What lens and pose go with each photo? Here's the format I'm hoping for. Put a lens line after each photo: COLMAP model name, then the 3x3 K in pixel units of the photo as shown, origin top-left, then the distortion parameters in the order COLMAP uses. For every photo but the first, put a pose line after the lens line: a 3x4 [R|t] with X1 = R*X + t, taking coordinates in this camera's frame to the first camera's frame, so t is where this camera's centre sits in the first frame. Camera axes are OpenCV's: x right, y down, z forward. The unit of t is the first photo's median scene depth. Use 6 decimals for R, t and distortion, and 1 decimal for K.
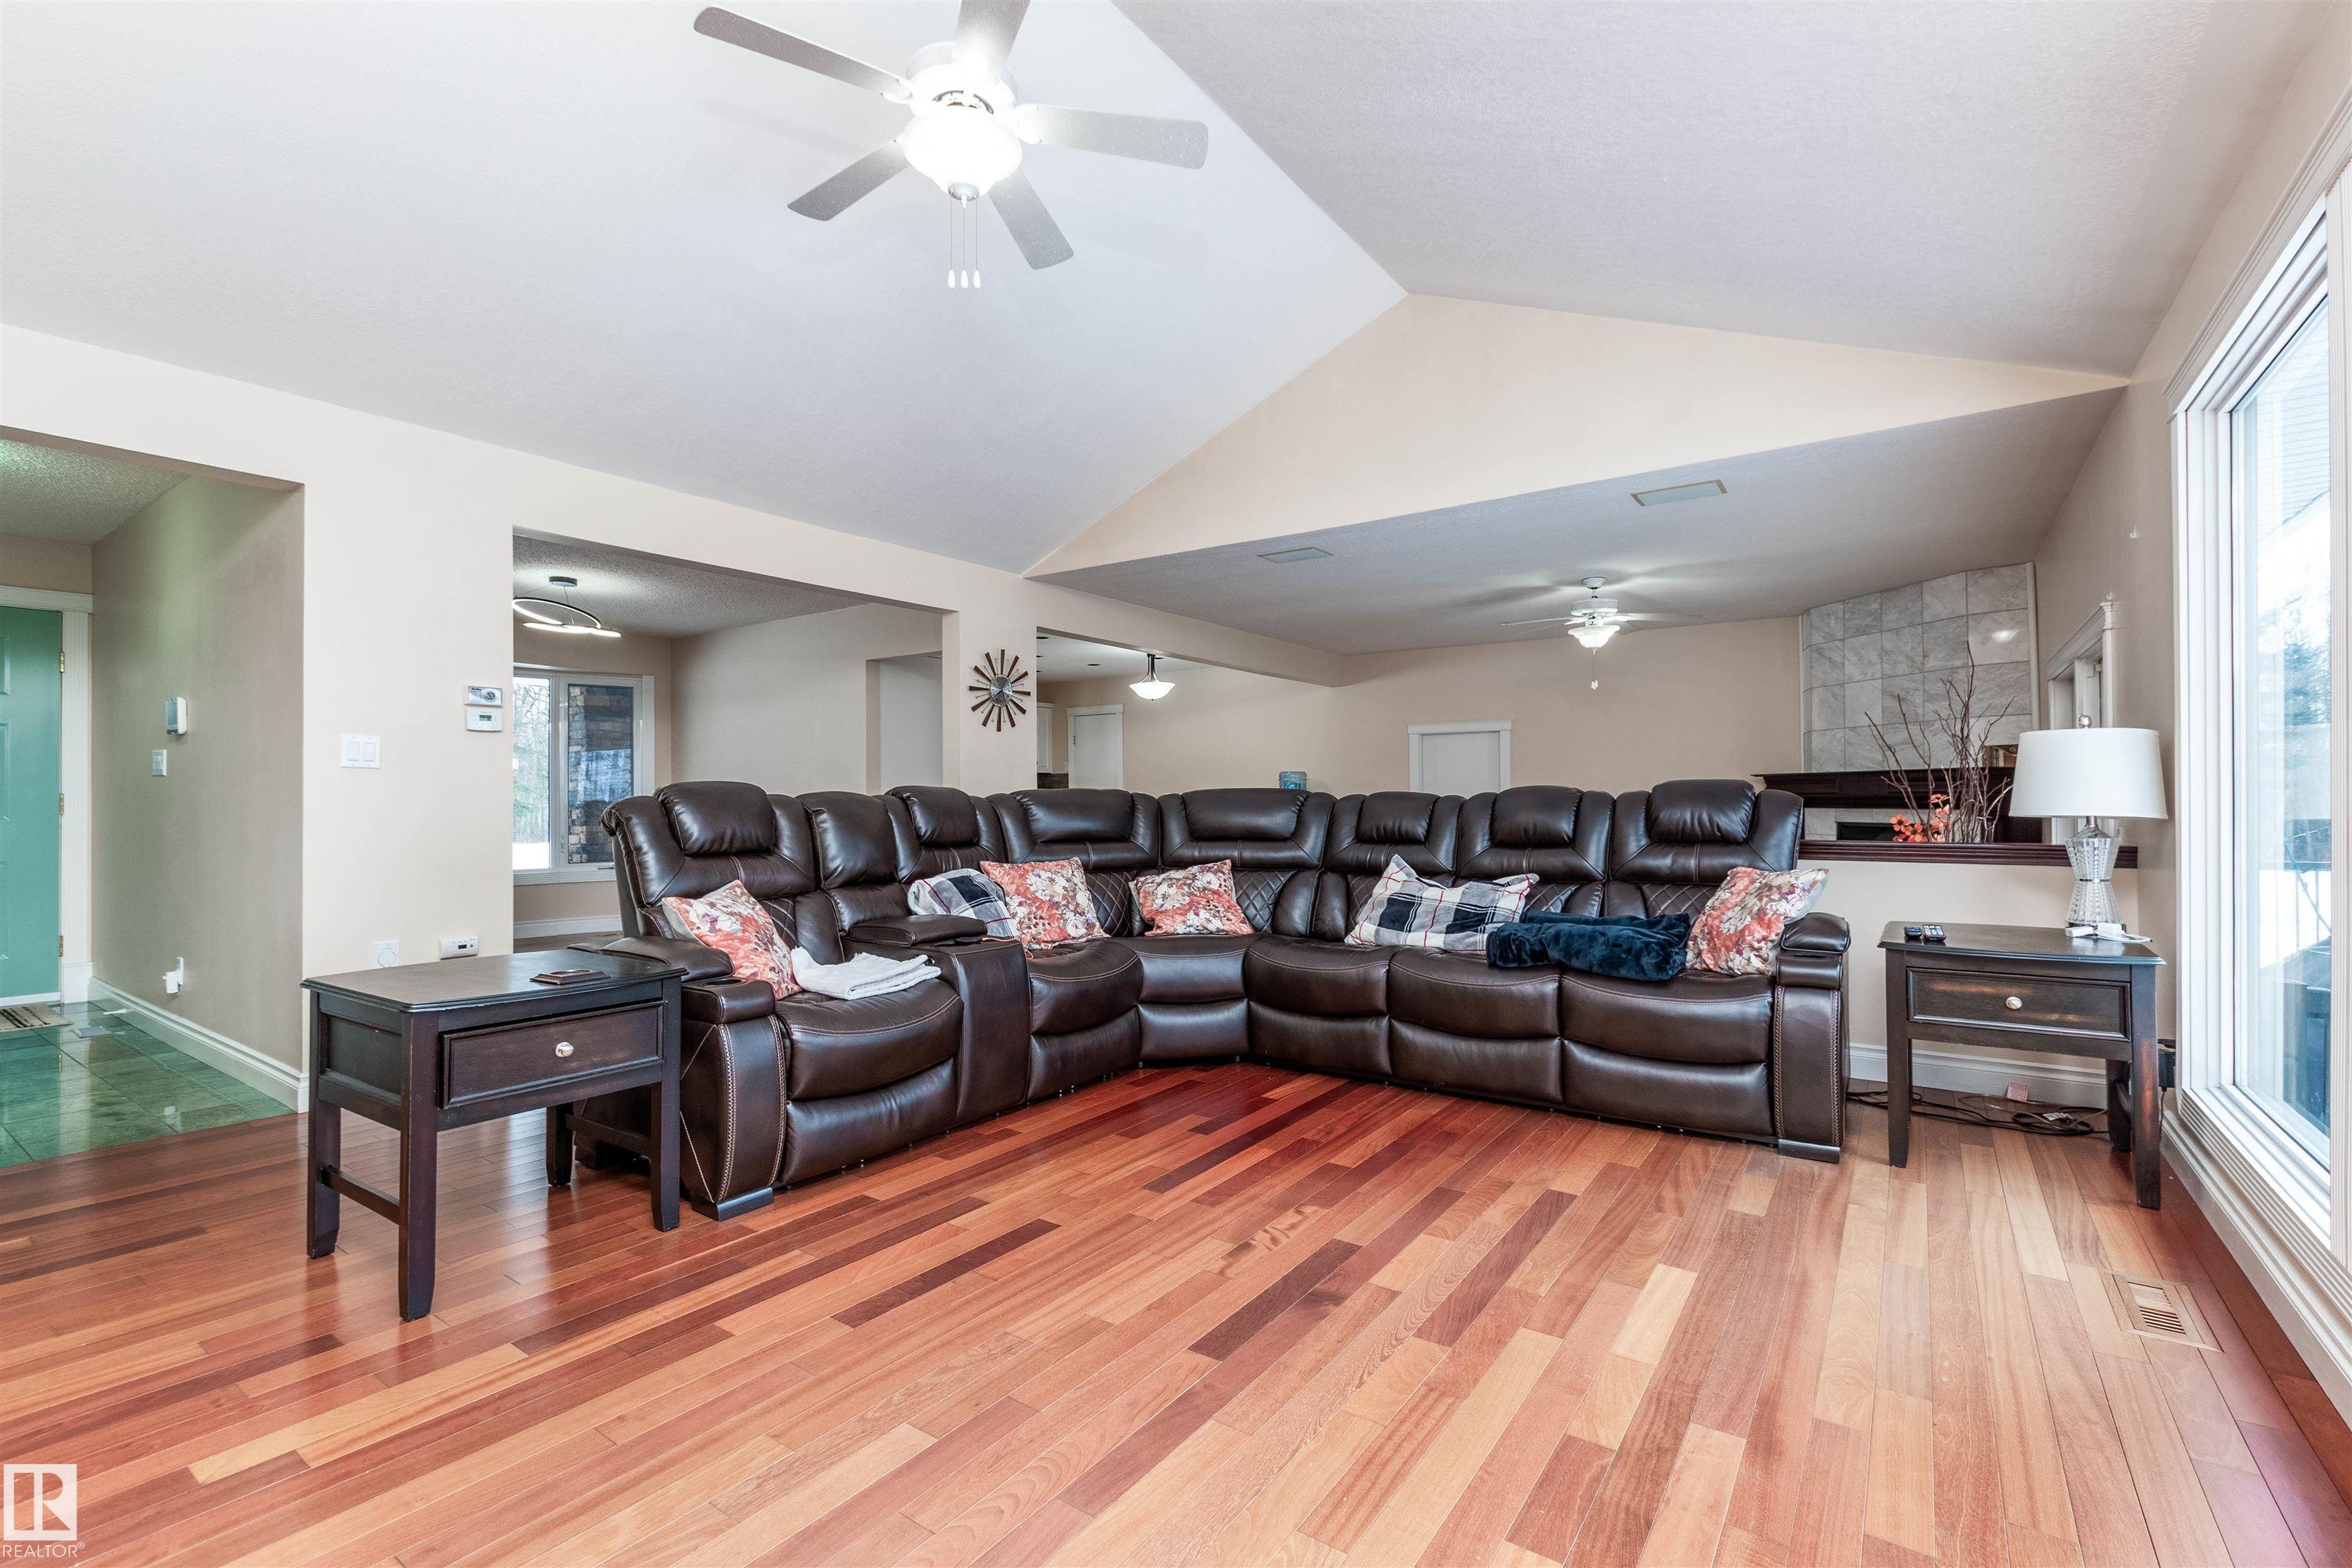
lens RADIAL K [[1054.9, 0, 1158.5], [0, 1054.9, 784.8], [0, 0, 1]] dist [0.005669, 0.000172]
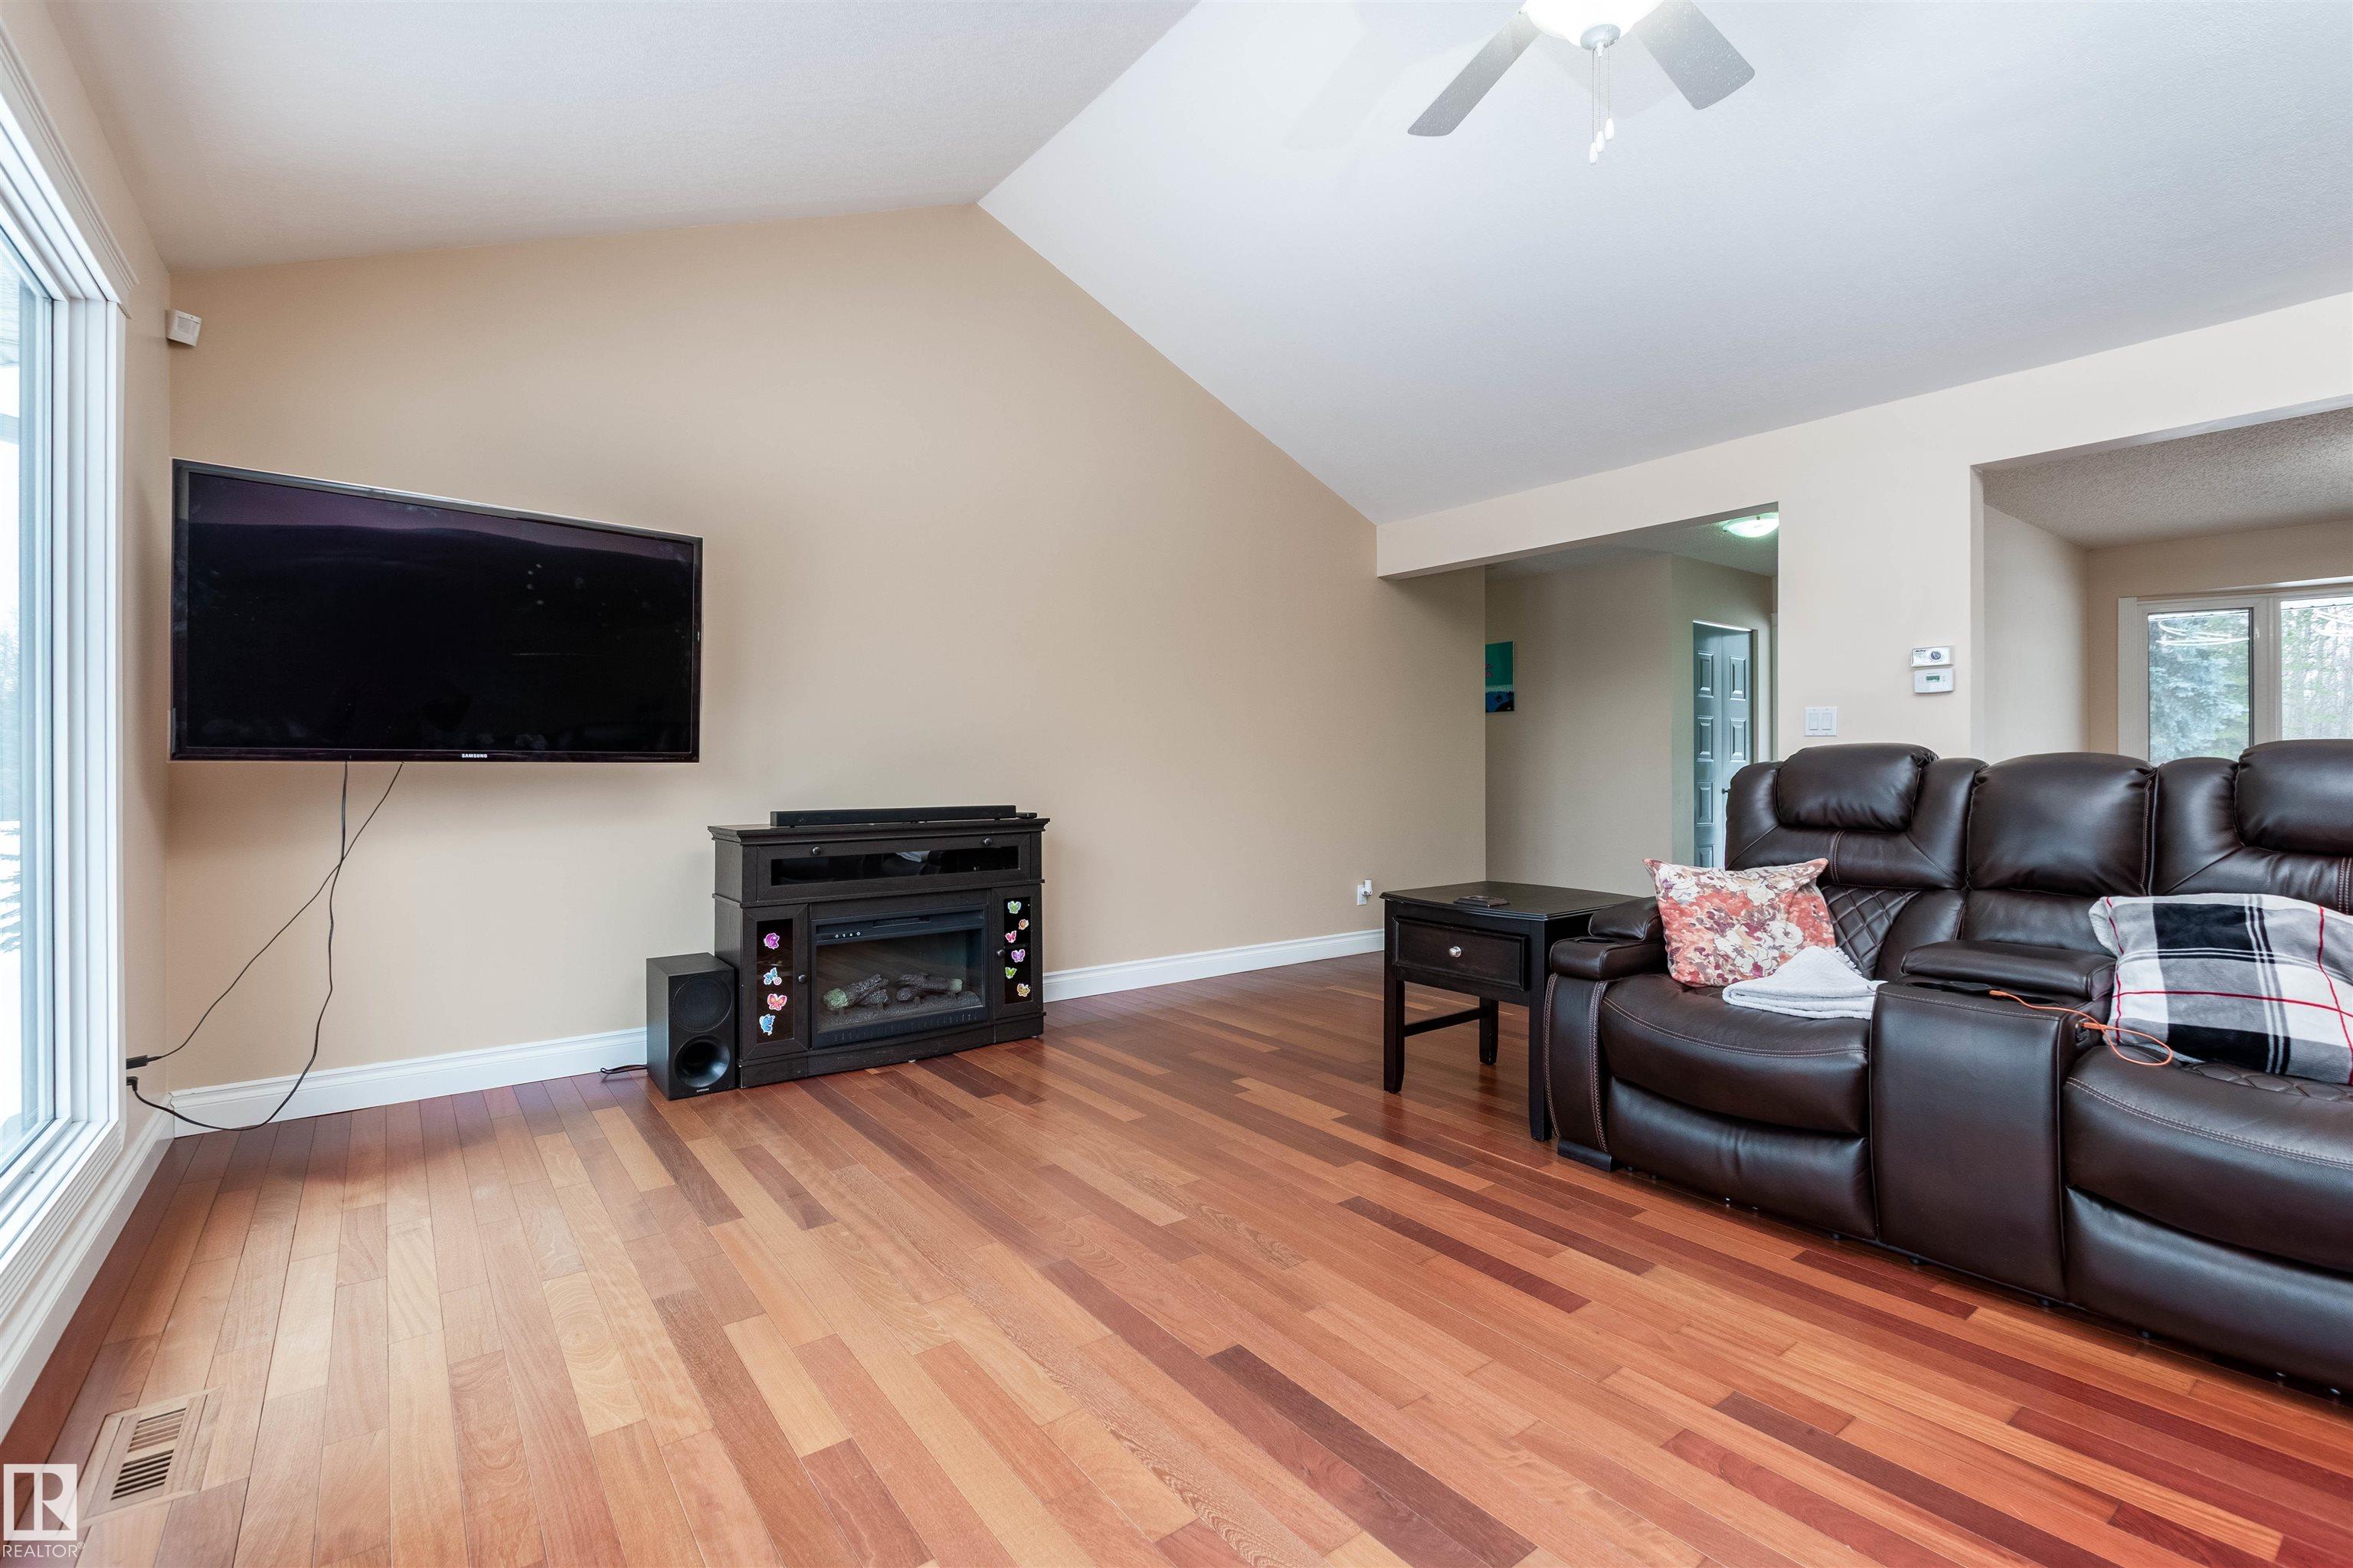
lens RADIAL K [[1055.4, 0, 1174.0], [0, 1055.4, 766.2], [0, 0, 1]] dist [0.005669, 0.000172]
pose [[-0.305144, 0.001498, -0.952305, 0.730121], [0.017672, 0.999835, -0.004090, 0.011790], [0.952142, -0.018077, -0.305120, 0.954423]]
